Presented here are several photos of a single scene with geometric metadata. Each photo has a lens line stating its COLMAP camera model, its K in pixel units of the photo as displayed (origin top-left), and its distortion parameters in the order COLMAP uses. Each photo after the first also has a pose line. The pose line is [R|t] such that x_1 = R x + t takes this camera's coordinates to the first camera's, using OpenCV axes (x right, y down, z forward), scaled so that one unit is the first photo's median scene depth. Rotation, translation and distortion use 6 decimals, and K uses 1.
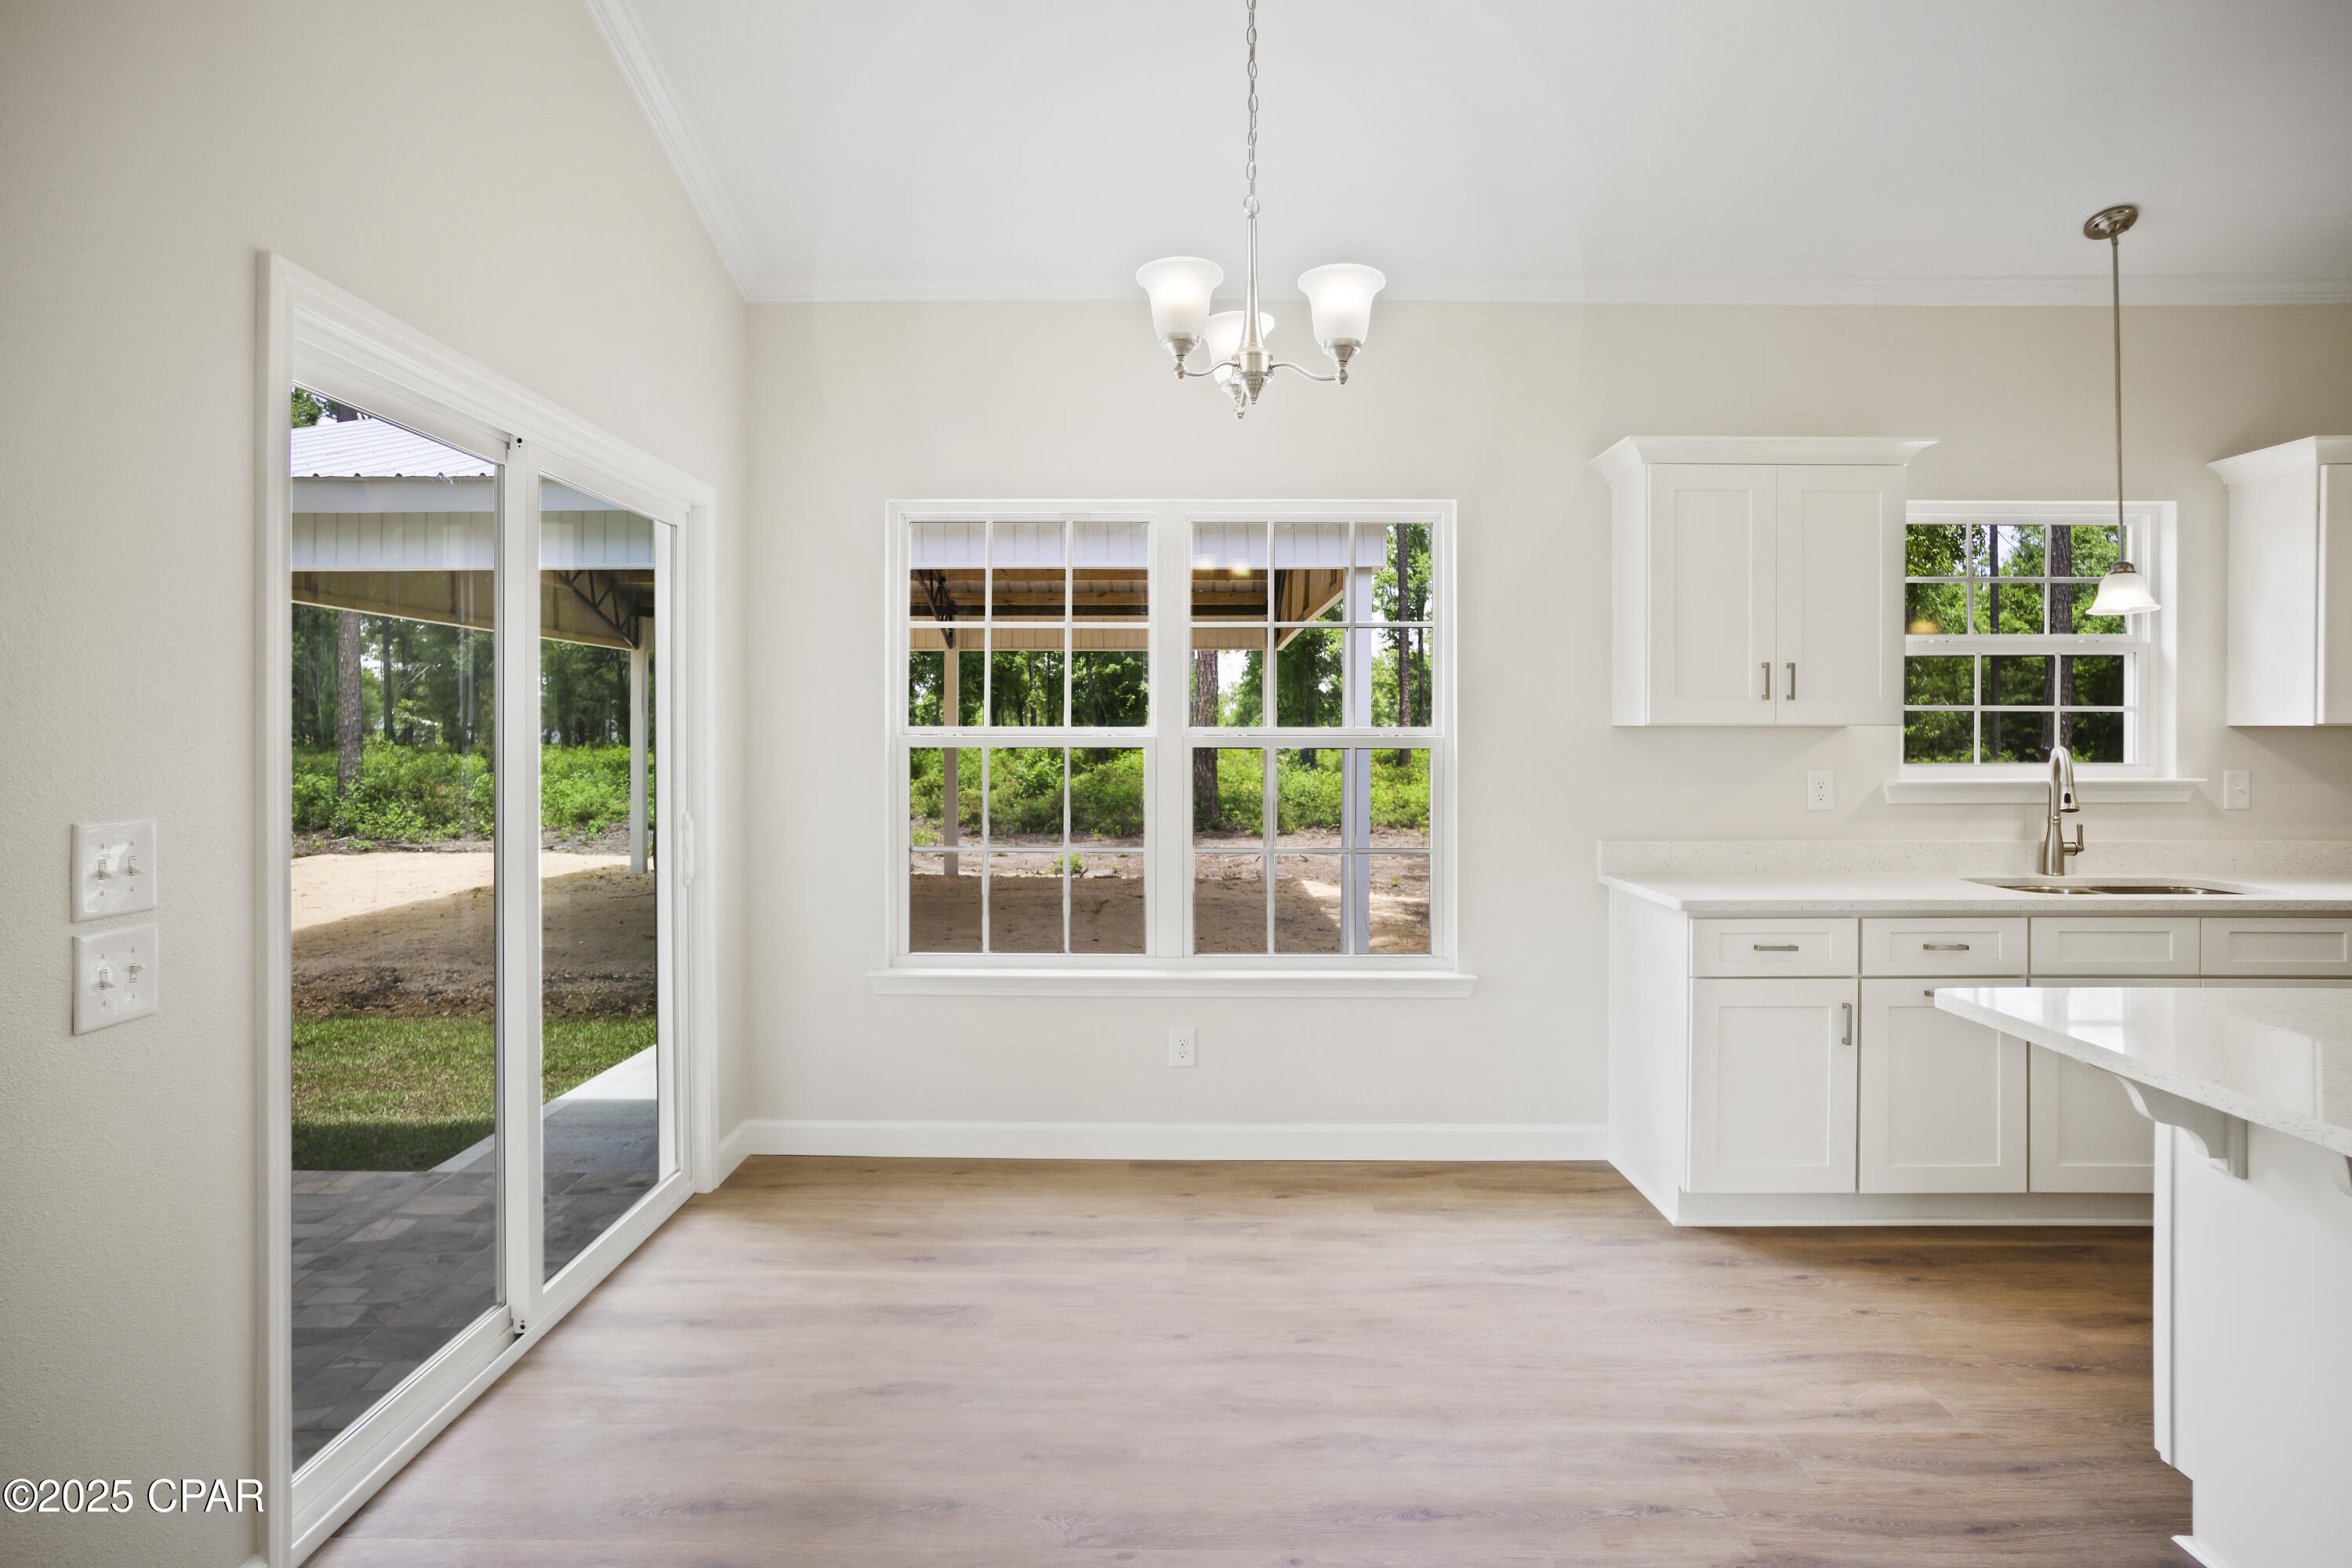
lens RADIAL K [[1240.6, 0, 1175.6], [0, 1240.6, 747.6], [0, 0, 1]] dist [-0.033660, 0.000156]
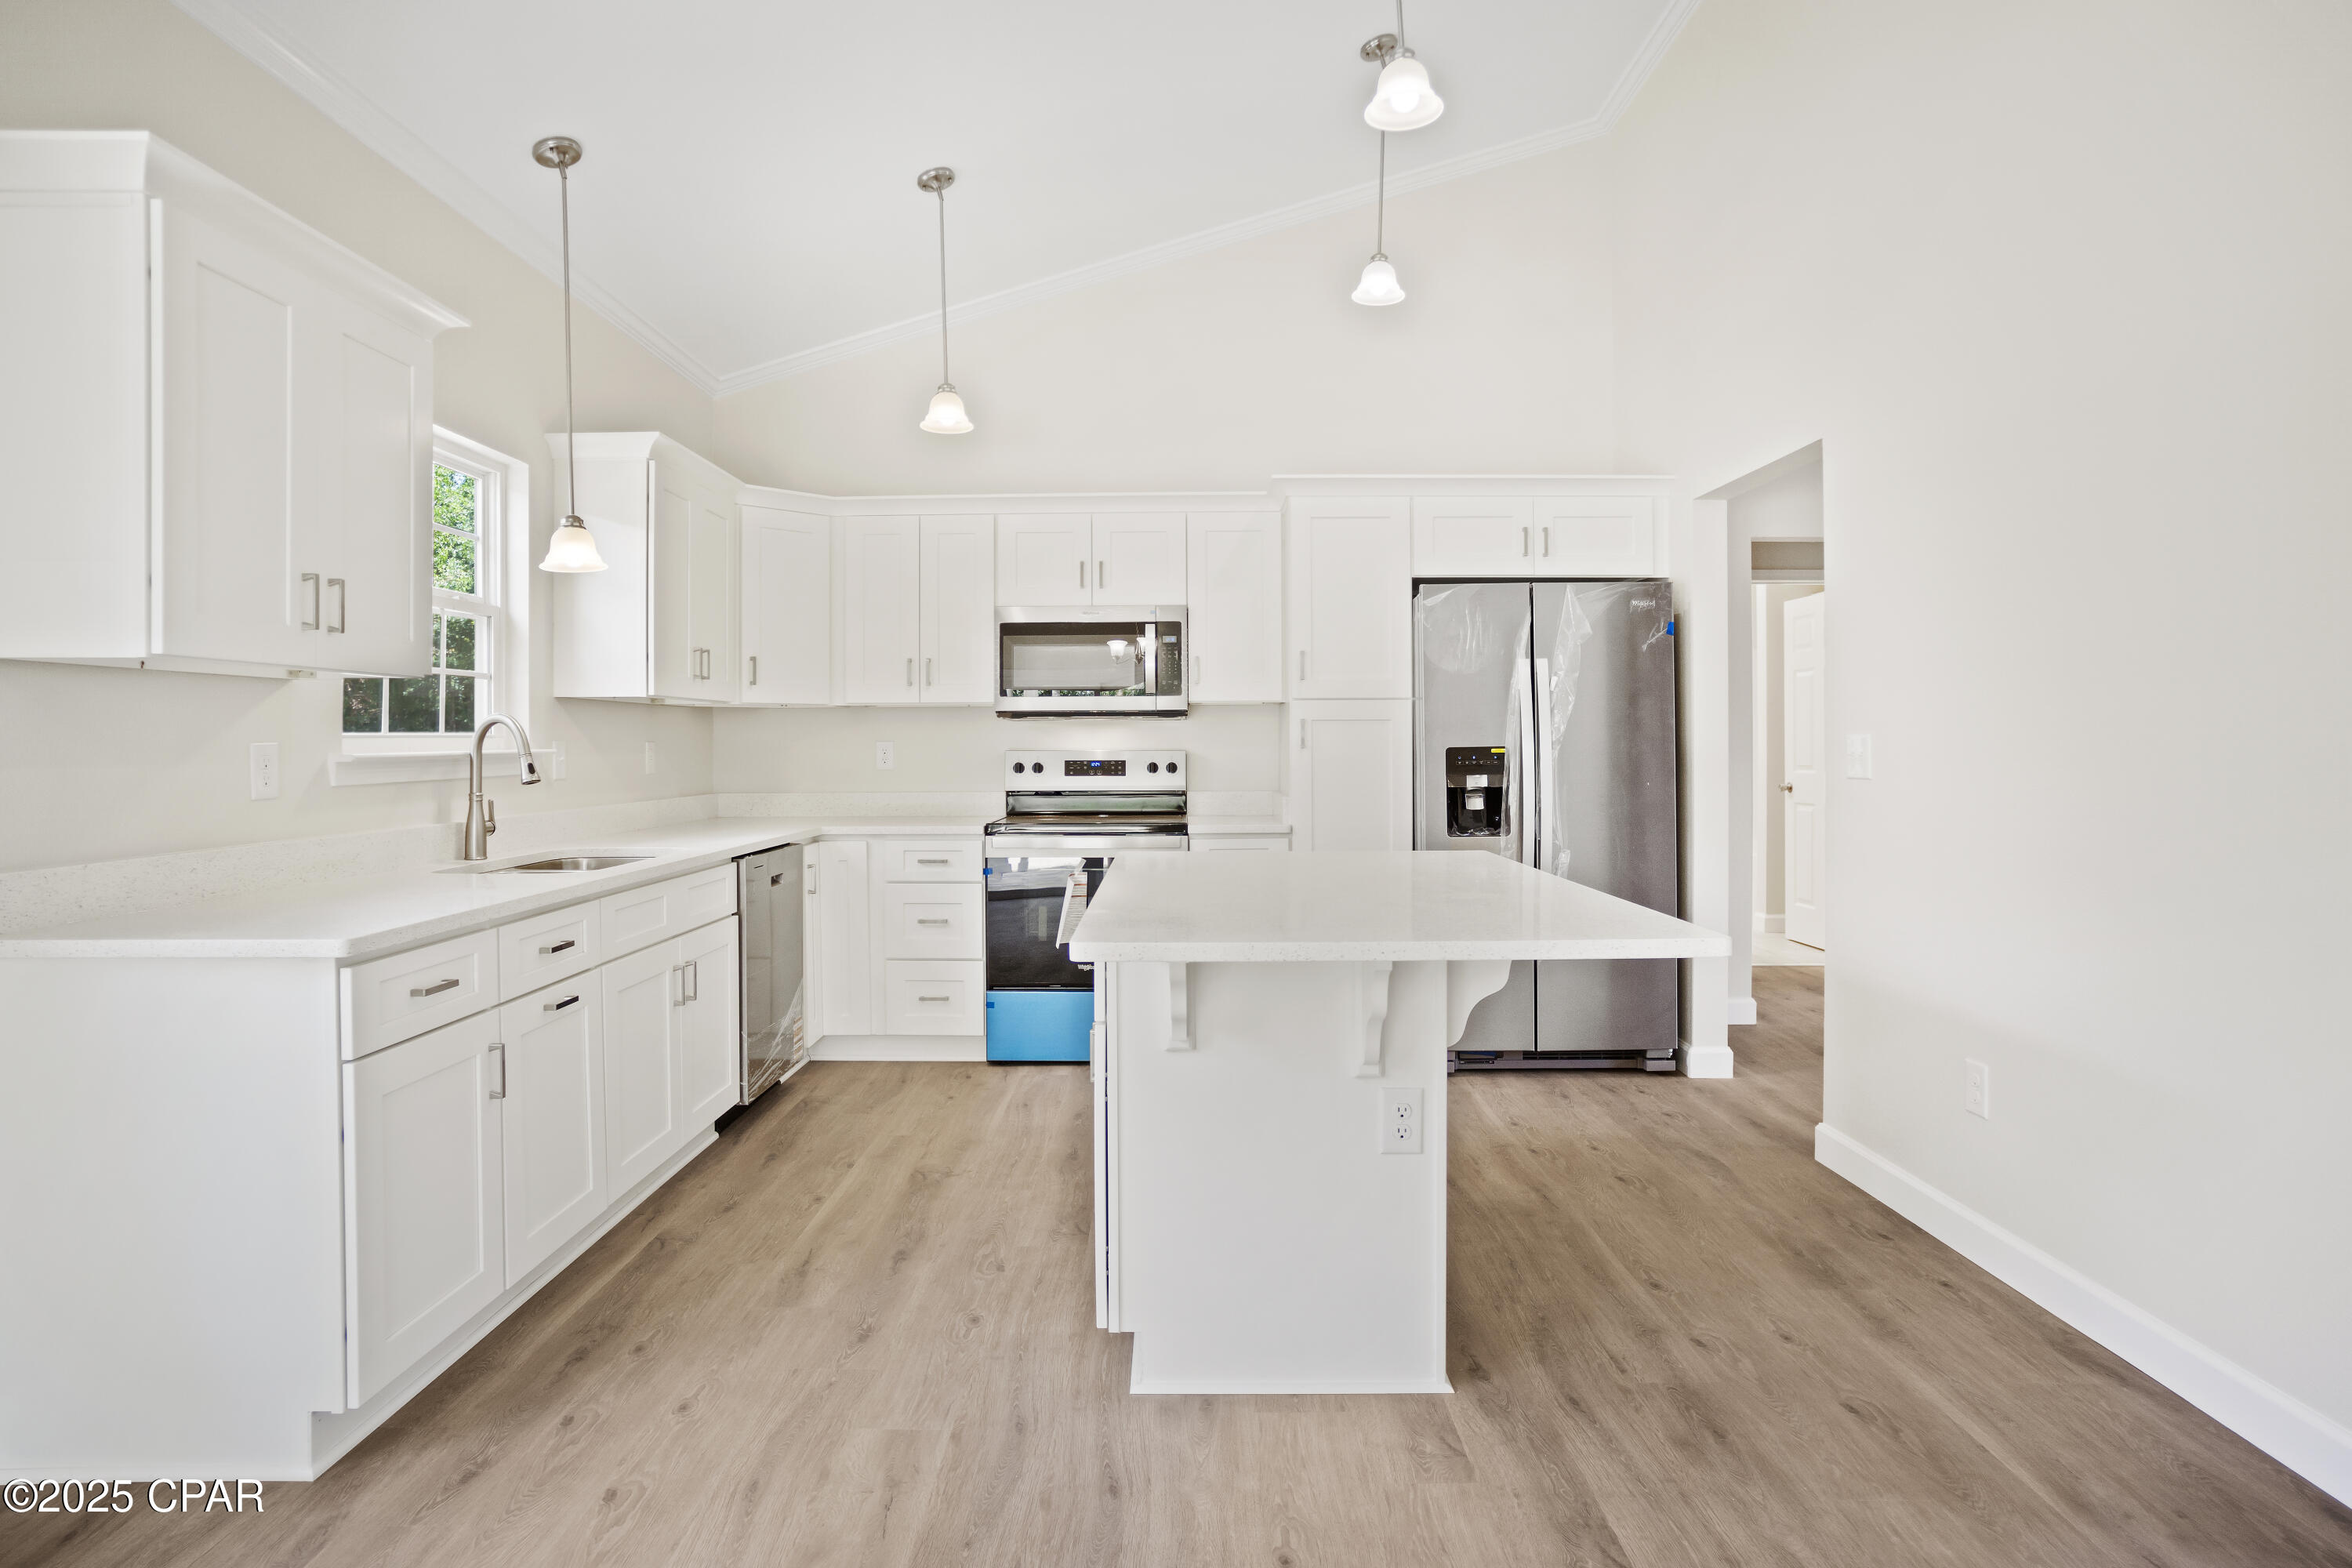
lens RADIAL K [[1240.6, 0, 1175.6], [0, 1240.6, 747.6], [0, 0, 1]] dist [-0.033660, 0.000156]
pose [[-0.003469, -0.007741, 0.999964, -0.191772], [0.019344, 0.999782, 0.007807, 0.031100], [-0.999807, 0.019370, -0.003319, 0.579970]]
